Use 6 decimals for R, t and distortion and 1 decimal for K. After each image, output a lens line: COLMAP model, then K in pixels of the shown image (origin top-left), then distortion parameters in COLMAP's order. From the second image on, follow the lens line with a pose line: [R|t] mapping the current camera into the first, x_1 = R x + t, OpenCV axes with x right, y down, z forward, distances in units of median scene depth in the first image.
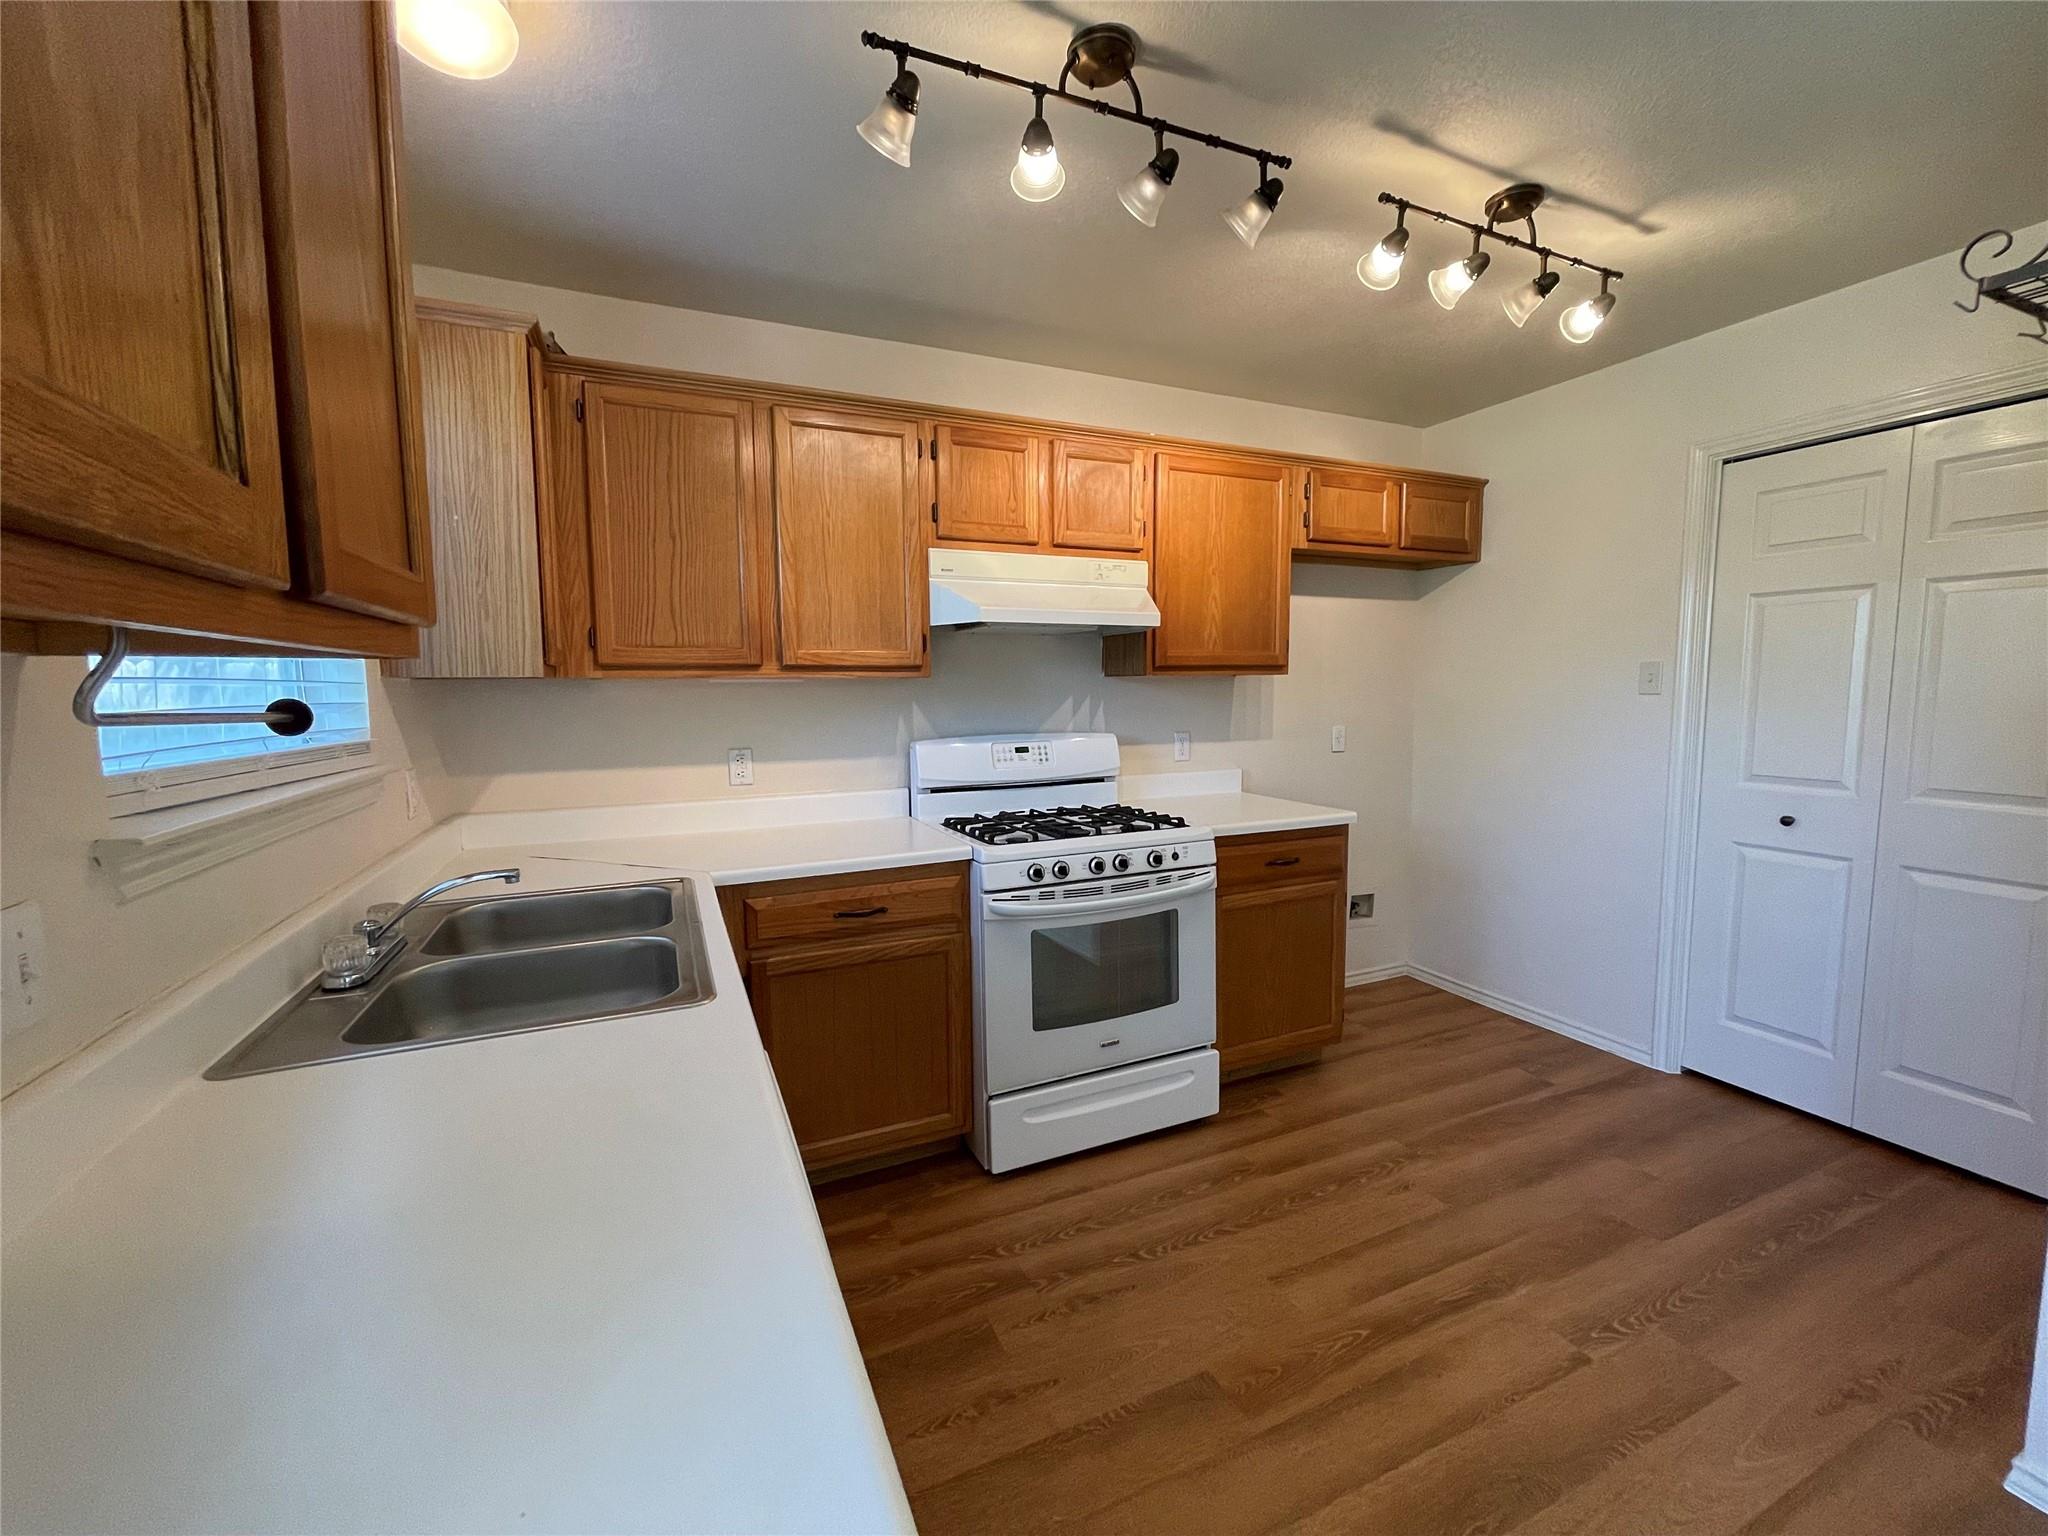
lens RADIAL K [[818.8, 0, 1026.7], [0, 818.8, 760.1], [0, 0, 1]] dist [0.005746, -0.000384]
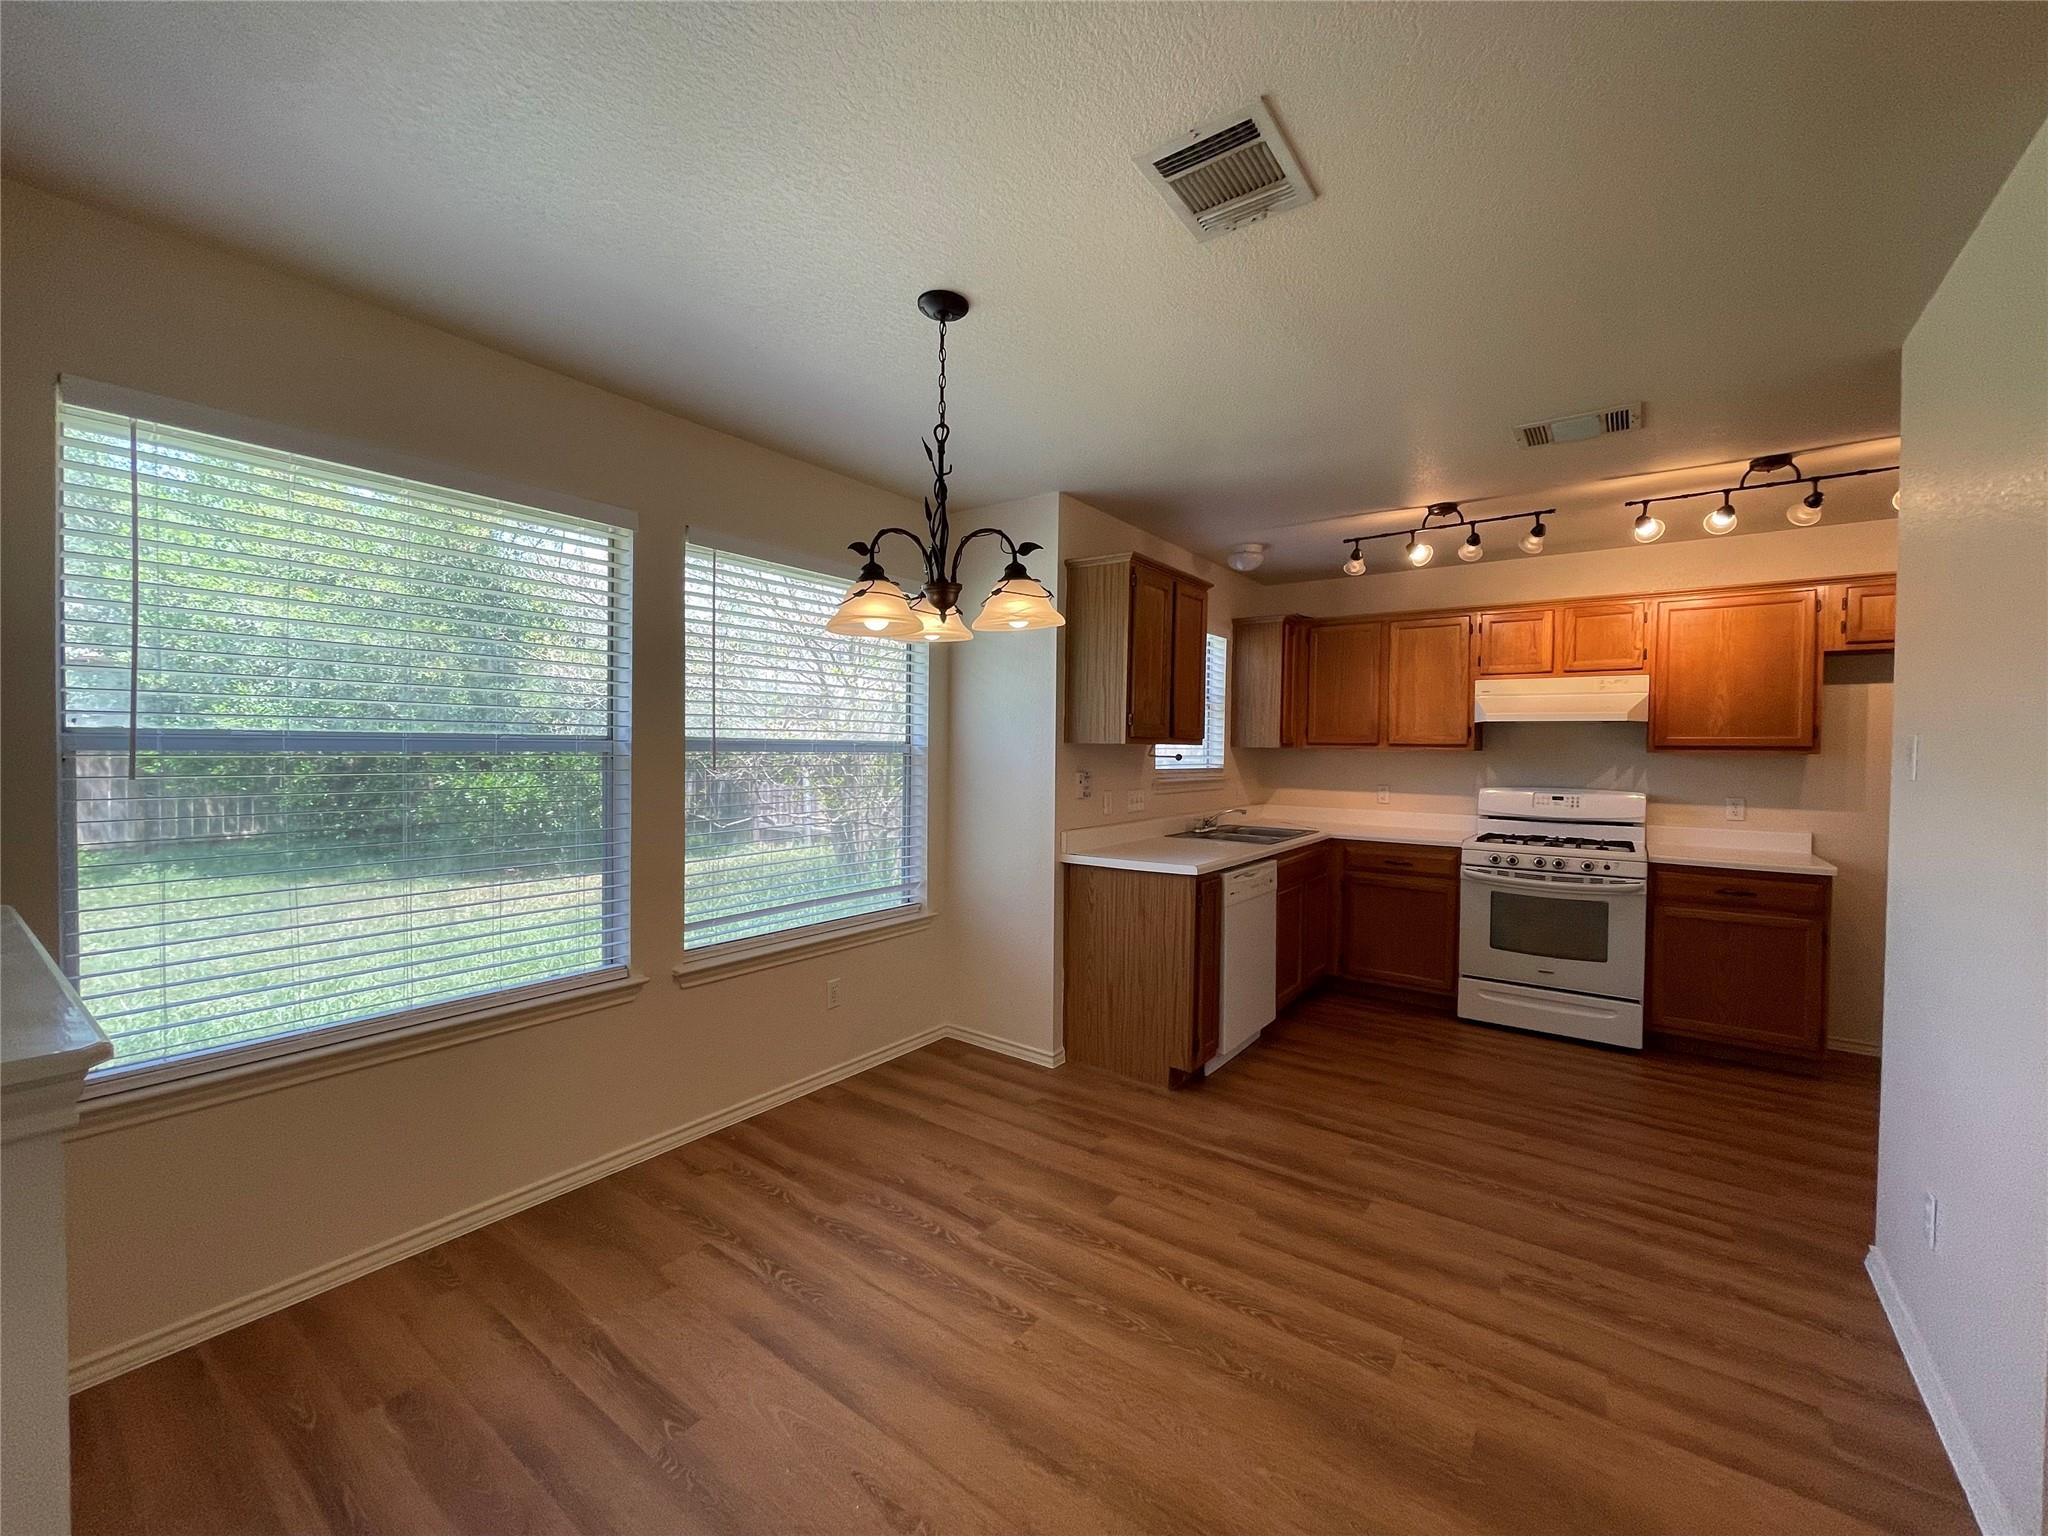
lens RADIAL K [[818.8, 0, 1029.7], [0, 818.8, 764.0], [0, 0, 1]] dist [0.005746, -0.000384]
pose [[0.492522, 0.033112, -0.869670, 0.994716], [-0.097094, 0.995128, -0.017098, 0.054613], [0.864867, 0.092861, 0.493338, -0.748726]]
